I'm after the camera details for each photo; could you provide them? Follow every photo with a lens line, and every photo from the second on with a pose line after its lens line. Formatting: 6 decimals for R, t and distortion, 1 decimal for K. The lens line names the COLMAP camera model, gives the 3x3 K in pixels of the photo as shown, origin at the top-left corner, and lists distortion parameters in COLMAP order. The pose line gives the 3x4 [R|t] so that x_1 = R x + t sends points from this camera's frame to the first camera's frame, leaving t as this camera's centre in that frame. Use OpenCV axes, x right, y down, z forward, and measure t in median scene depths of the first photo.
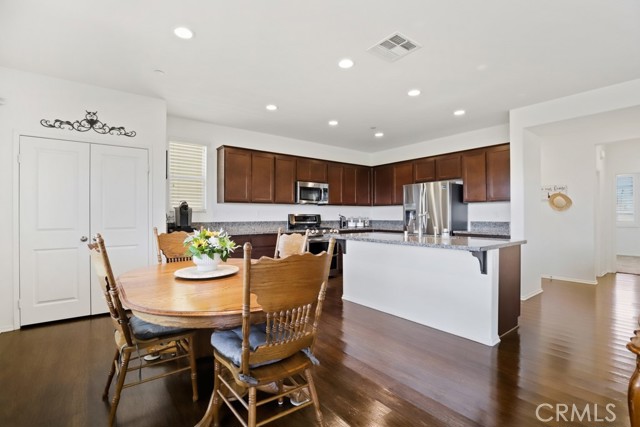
lens RADIAL K [[300.1, 0, 320.0], [0, 300.1, 213.5], [0, 0, 1]] dist [-0.019098, 0.000367]
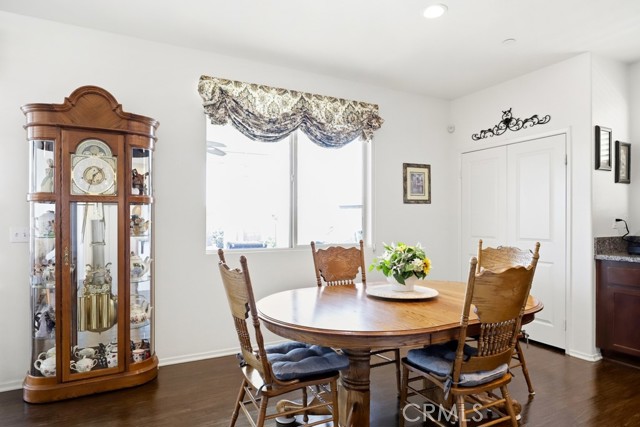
lens RADIAL K [[374.9, 0, 319.1], [0, 374.9, 222.7], [0, 0, 1]] dist [-0.005994, -0.000968]
pose [[-0.173731, 0.000294, -0.984793, 0.295417], [-0.001117, 0.999999, 0.000496, 0.001741], [0.984793, 0.001186, -0.173730, 0.401719]]
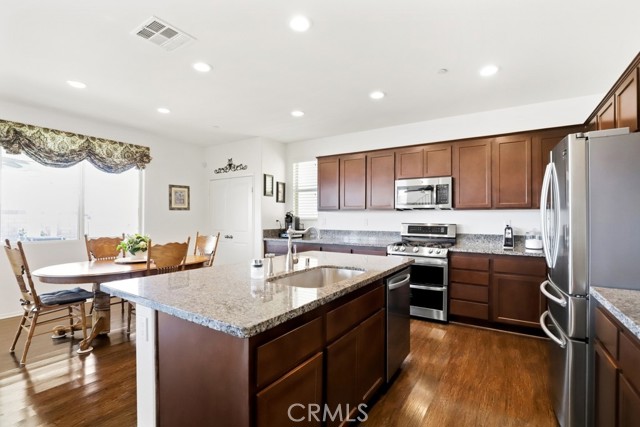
lens RADIAL K [[299.7, 0, 313.6], [0, 299.7, 218.2], [0, 0, 1]] dist [-0.020264, 0.001177]
pose [[0.322771, -0.004768, -0.946465, 0.594926], [-0.001831, 0.999982, -0.005662, -0.006195], [0.946475, 0.003561, 0.322757, 0.576579]]
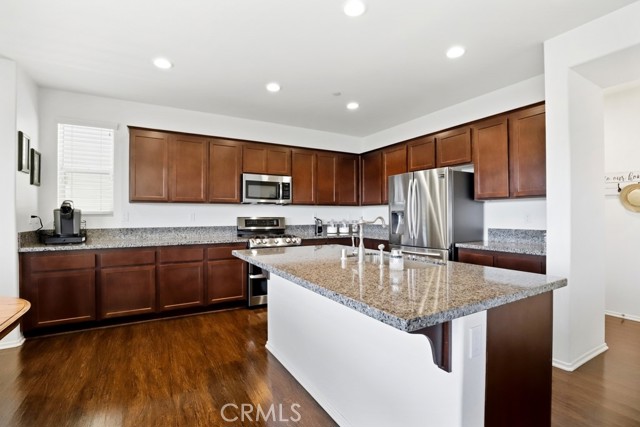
lens RADIAL K [[300.1, 0, 320.0], [0, 300.1, 213.5], [0, 0, 1]] dist [-0.019098, 0.000367]
pose [[0.990634, -0.001543, -0.136533, 0.224709], [0.001836, 0.999996, 0.002026, -0.008688], [0.136530, -0.002258, 0.990633, 0.291770]]
